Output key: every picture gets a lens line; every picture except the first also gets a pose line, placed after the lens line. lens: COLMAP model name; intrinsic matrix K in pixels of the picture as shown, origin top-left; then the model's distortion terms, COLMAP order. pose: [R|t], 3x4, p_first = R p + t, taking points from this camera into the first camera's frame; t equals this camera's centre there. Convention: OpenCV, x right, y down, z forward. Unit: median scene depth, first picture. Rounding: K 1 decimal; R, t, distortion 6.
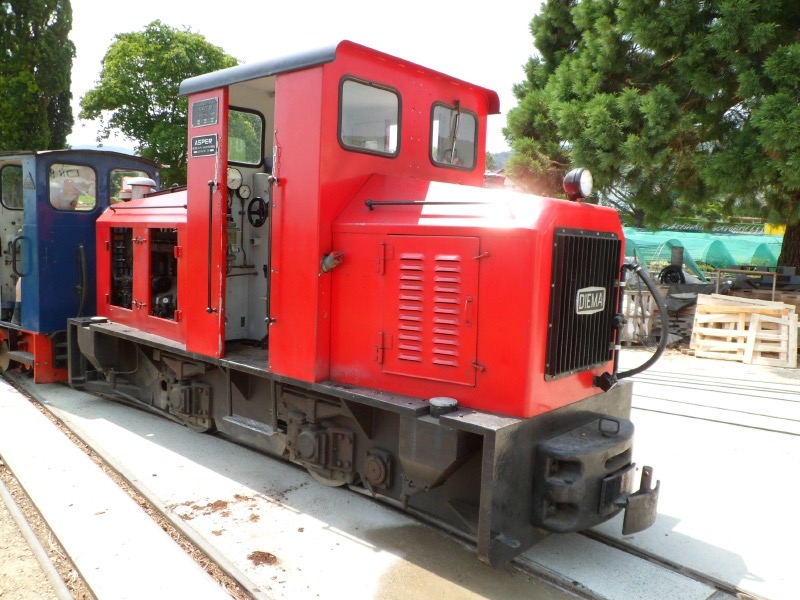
lens RADIAL K [[659.0, 0, 400.0], [0, 659.0, 300.0], [0, 0, 1]] dist [-0.049870, -0.001320]
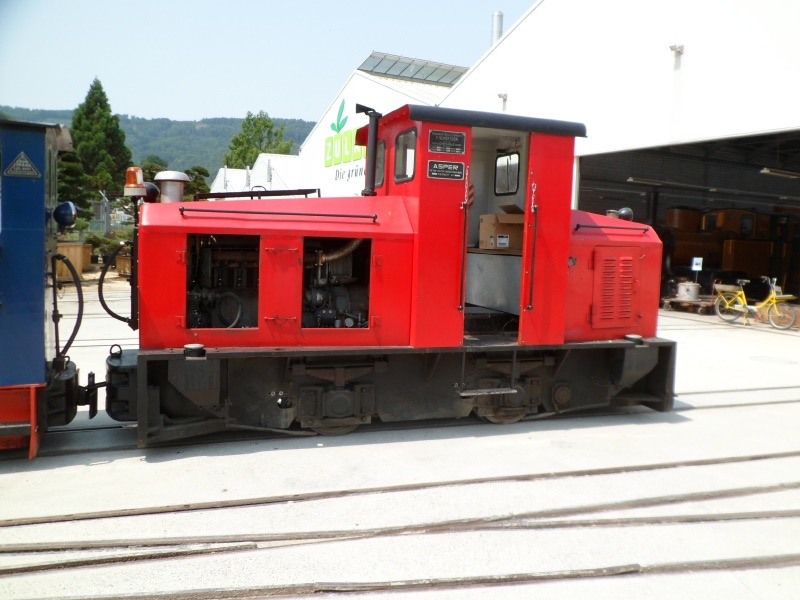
lens RADIAL K [[659.0, 0, 400.0], [0, 659.0, 300.0], [0, 0, 1]] dist [-0.049870, -0.001320]
pose [[0.478040, -0.087356, 0.873984, -1.374827], [0.072301, 0.995579, 0.059963, -0.077106], [-0.875358, 0.034525, 0.482242, 0.495558]]
